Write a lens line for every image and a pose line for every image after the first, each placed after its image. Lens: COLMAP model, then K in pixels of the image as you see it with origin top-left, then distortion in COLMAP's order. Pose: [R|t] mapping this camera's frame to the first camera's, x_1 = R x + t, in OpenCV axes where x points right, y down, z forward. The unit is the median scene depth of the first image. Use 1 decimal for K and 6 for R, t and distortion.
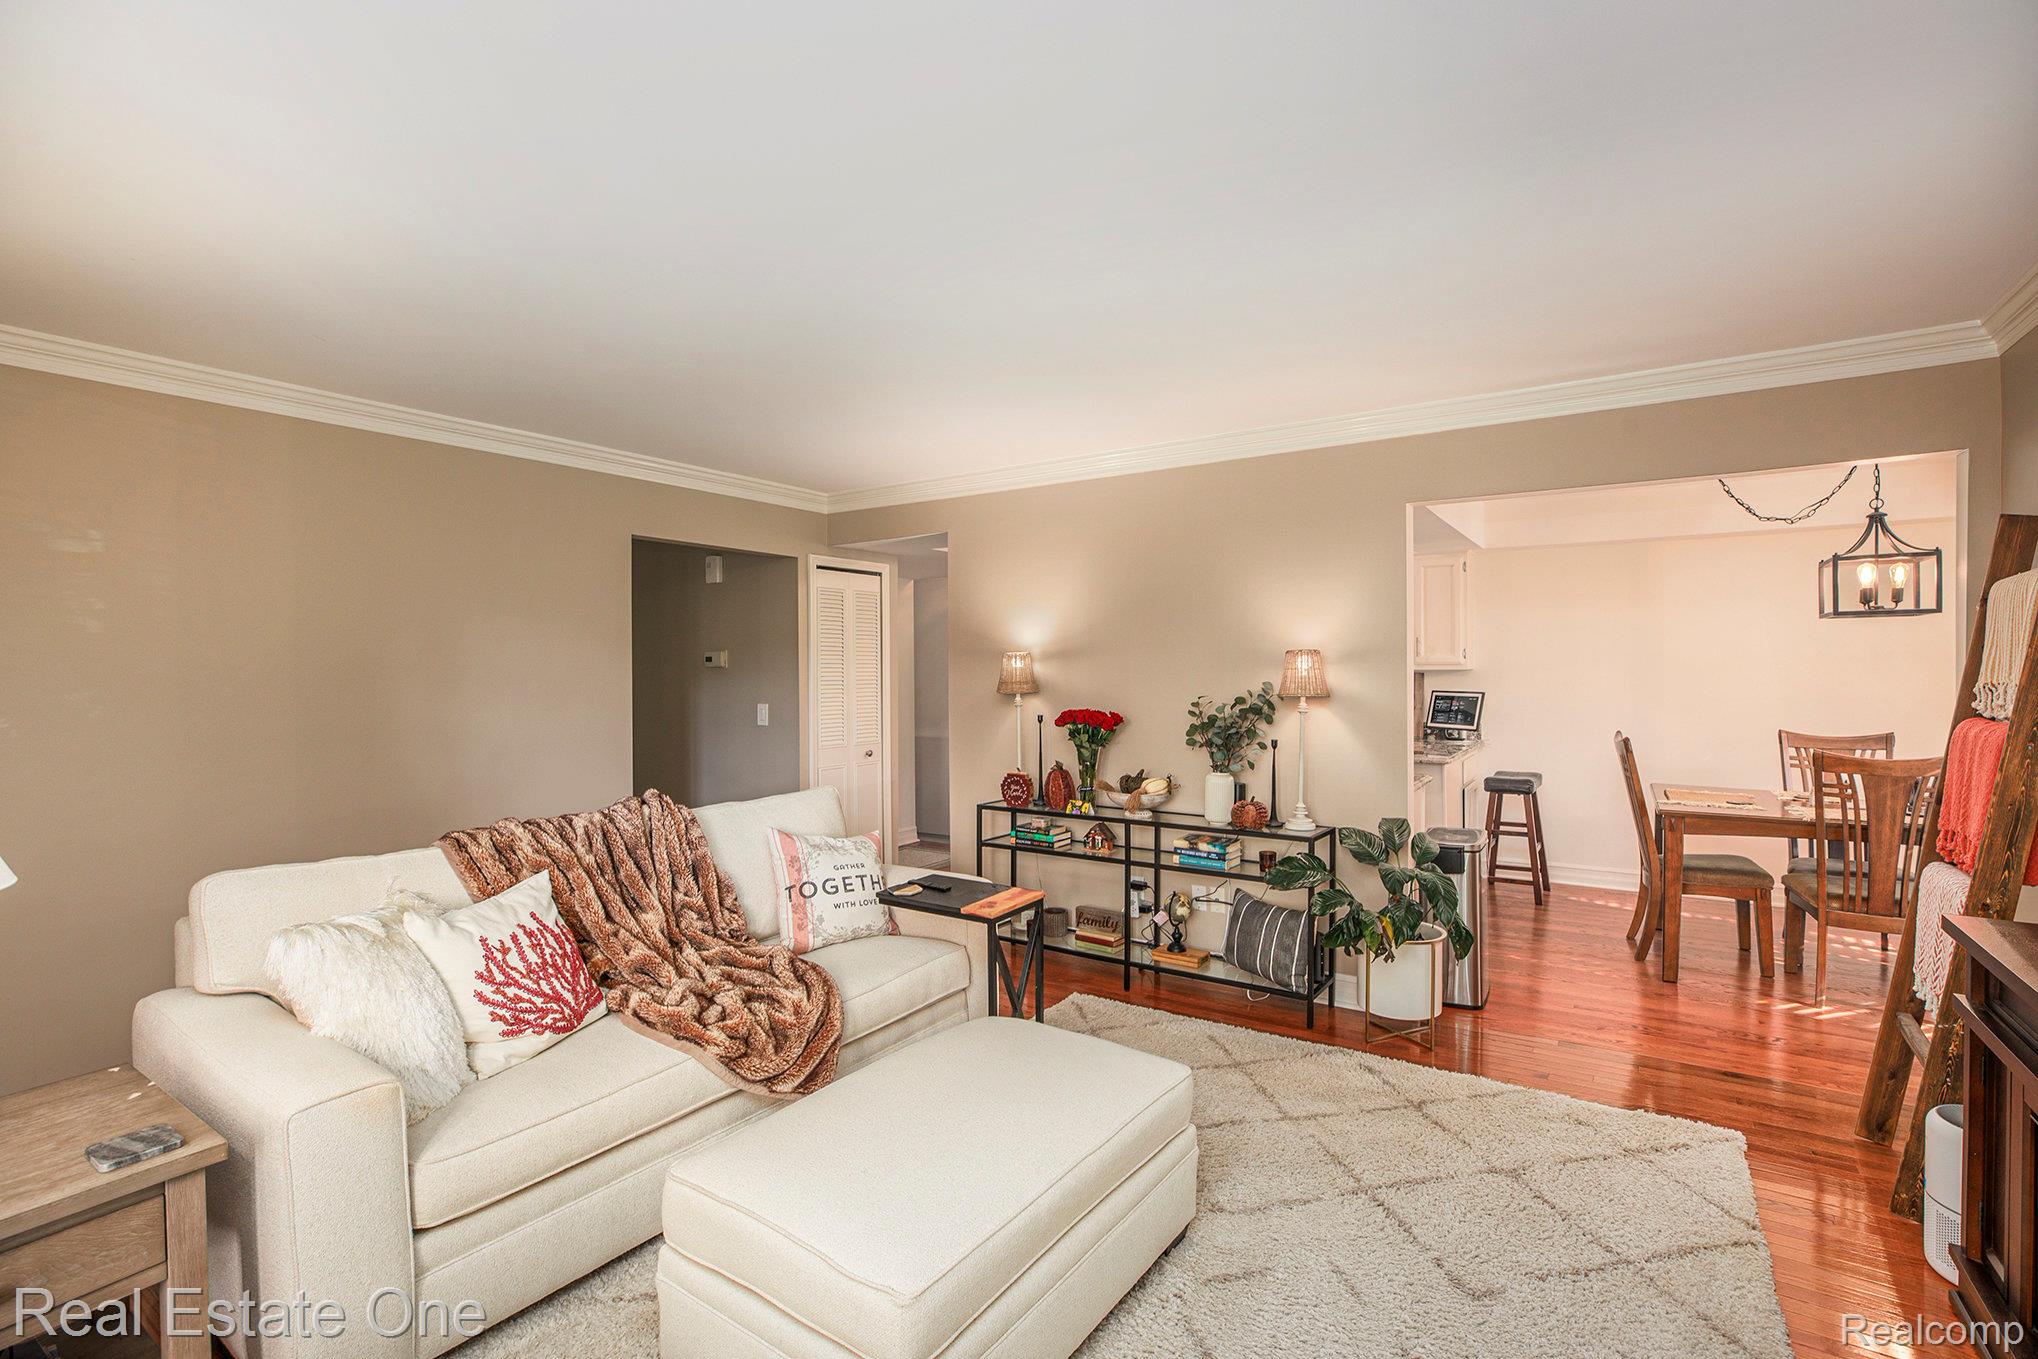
lens RADIAL K [[931.6, 0, 1026.3], [0, 931.6, 690.2], [0, 0, 1]] dist [-0.008762, 0.001629]
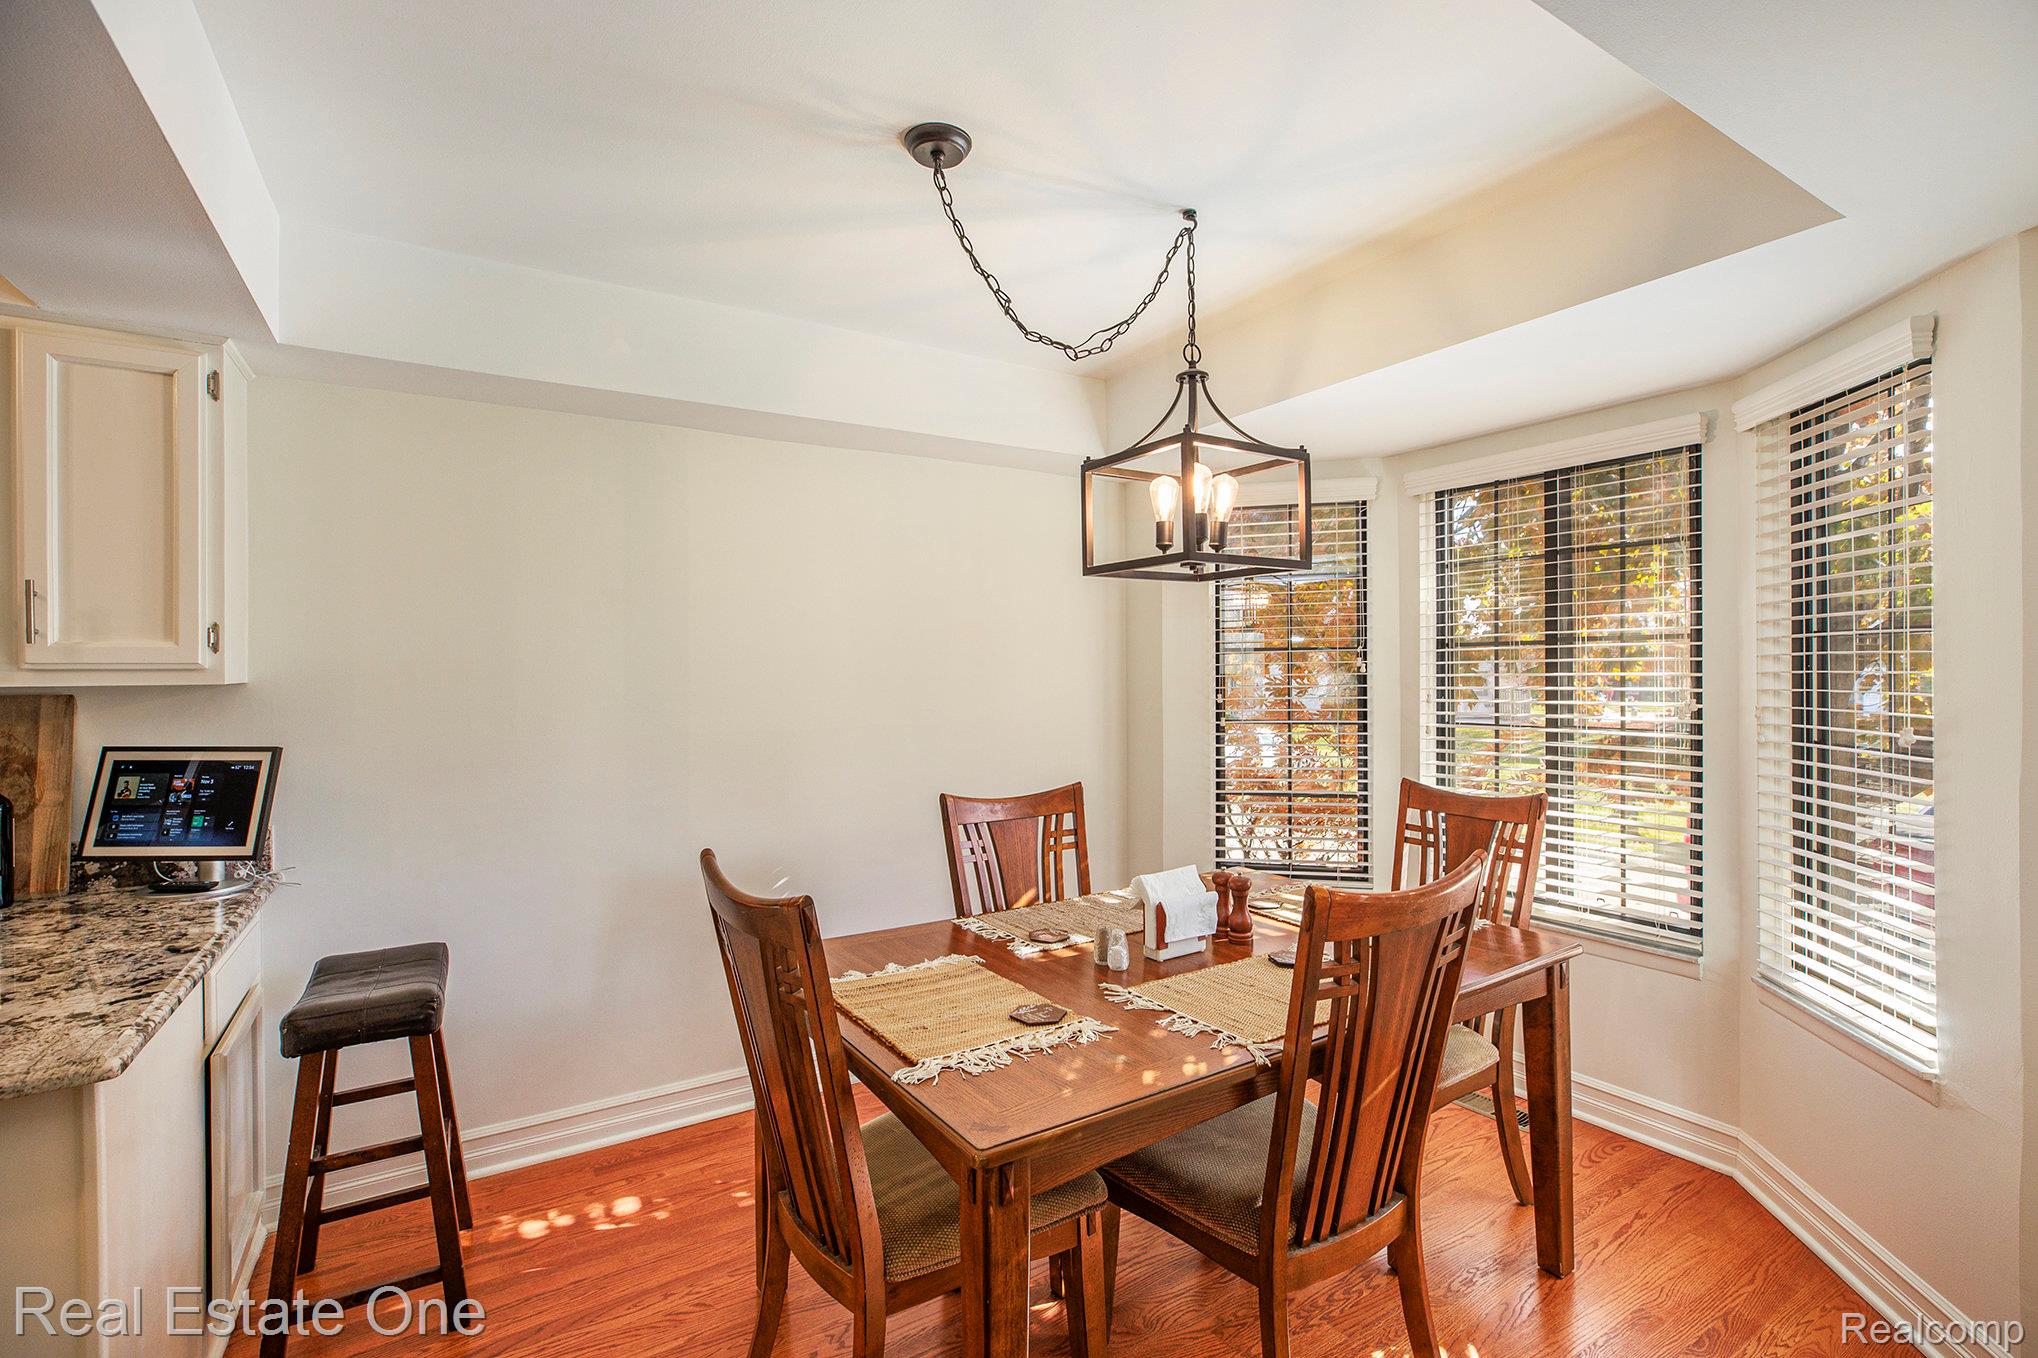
lens RADIAL K [[931.6, 0, 1031.1], [0, 931.6, 680.8], [0, 0, 1]] dist [-0.008762, 0.001629]
pose [[0.453417, -0.004154, 0.891289, 0.302457], [0.007571, 0.999971, 0.000809, -0.021420], [-0.891266, 0.006381, 0.453435, 0.574851]]
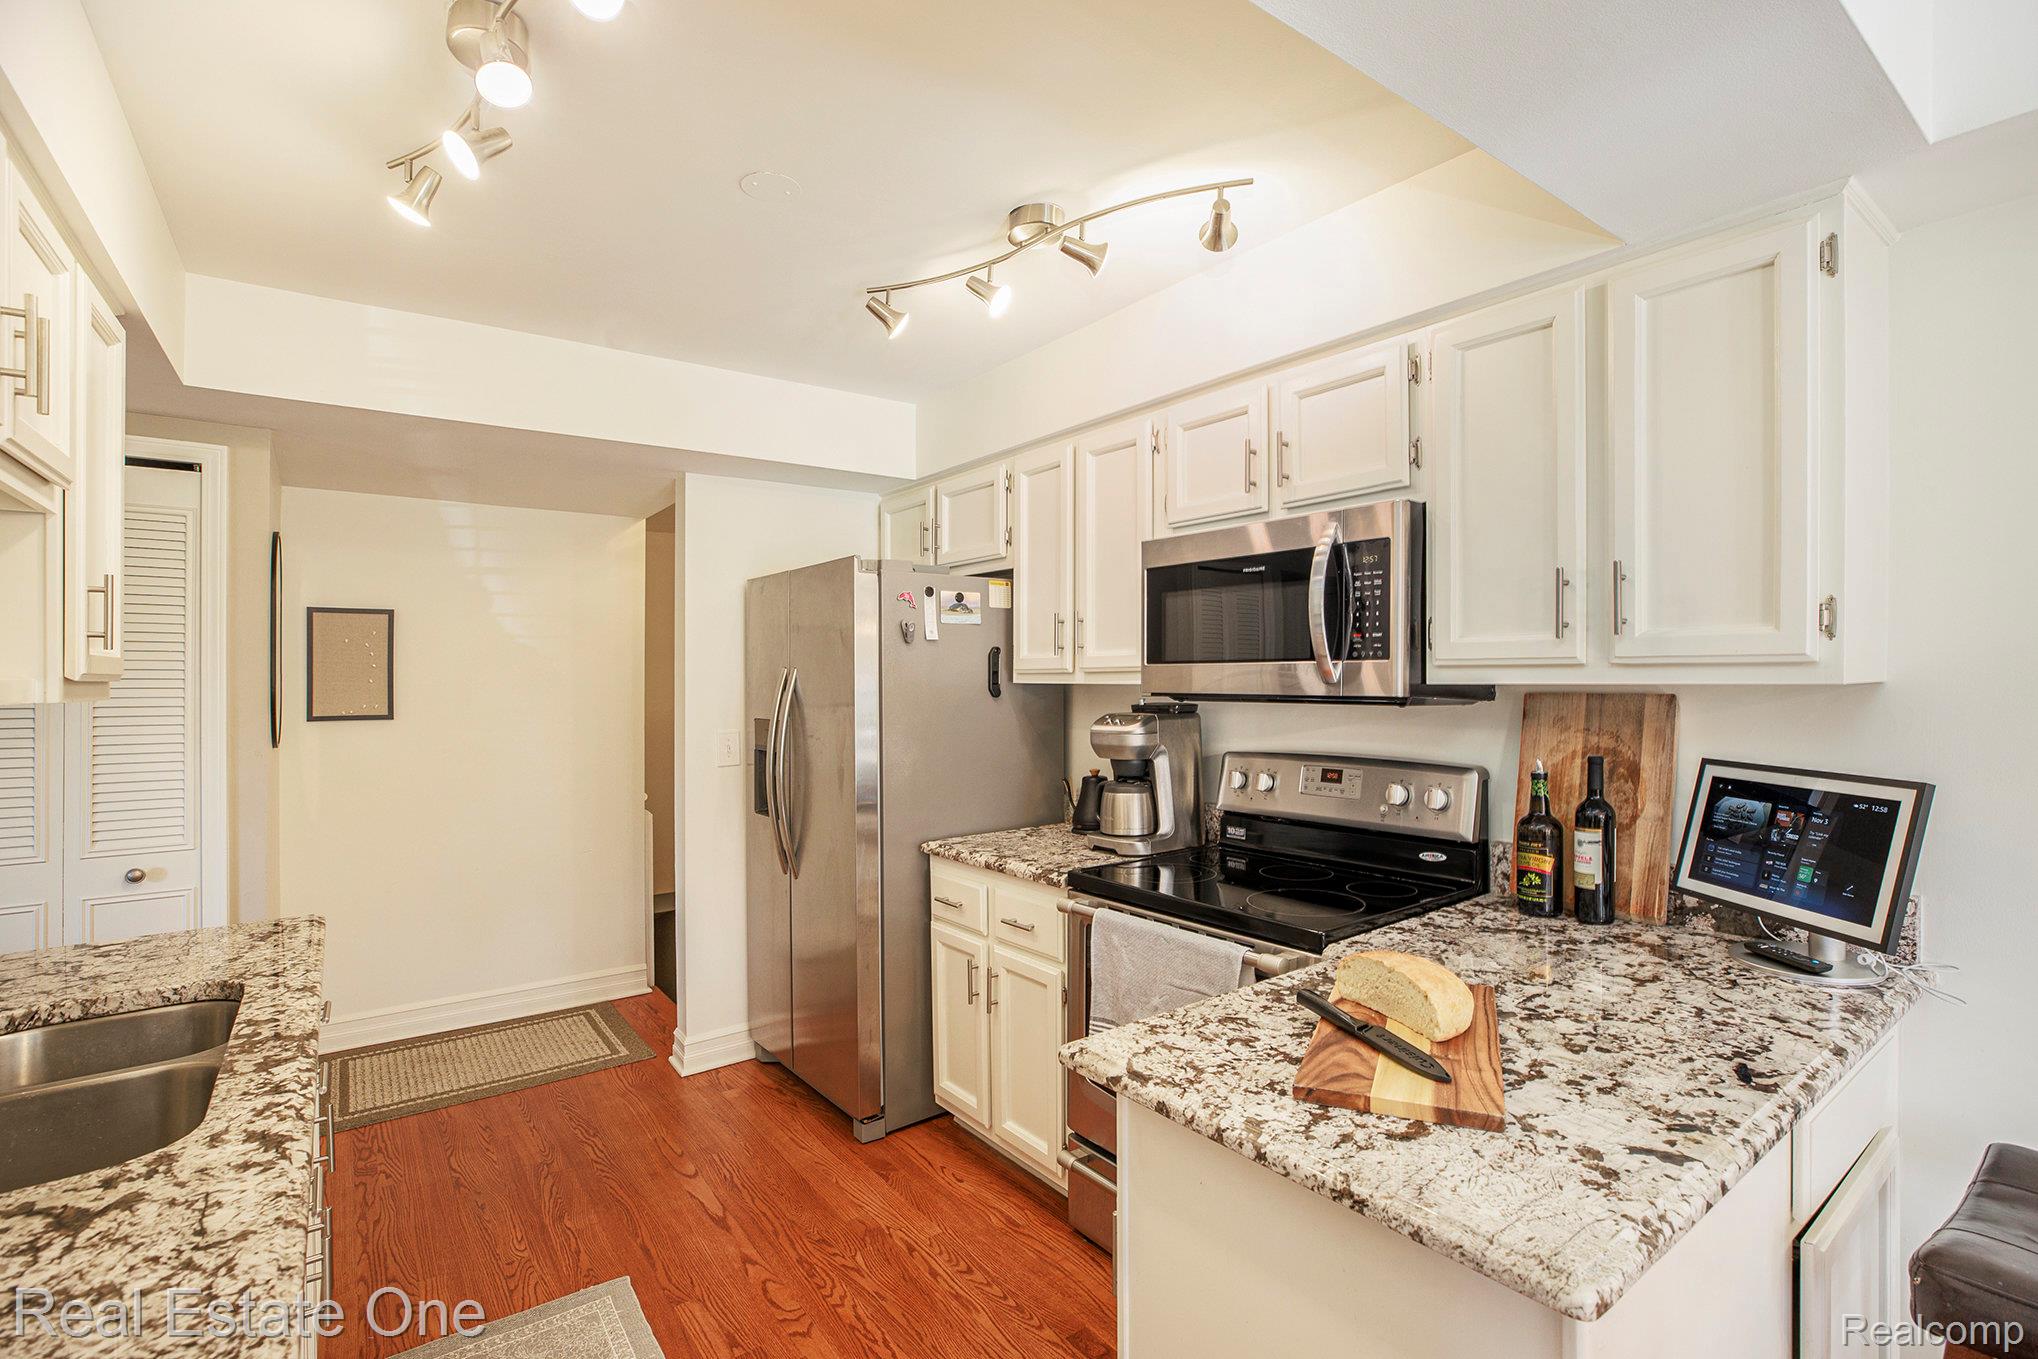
lens RADIAL K [[931.6, 0, 1020.5], [0, 931.6, 676.9], [0, 0, 1]] dist [-0.008762, 0.001629]
pose [[0.927806, 0.002517, -0.373056, 0.364997], [-0.003718, 0.999990, -0.002500, -0.022645], [0.373046, 0.003707, 0.927806, 0.696932]]
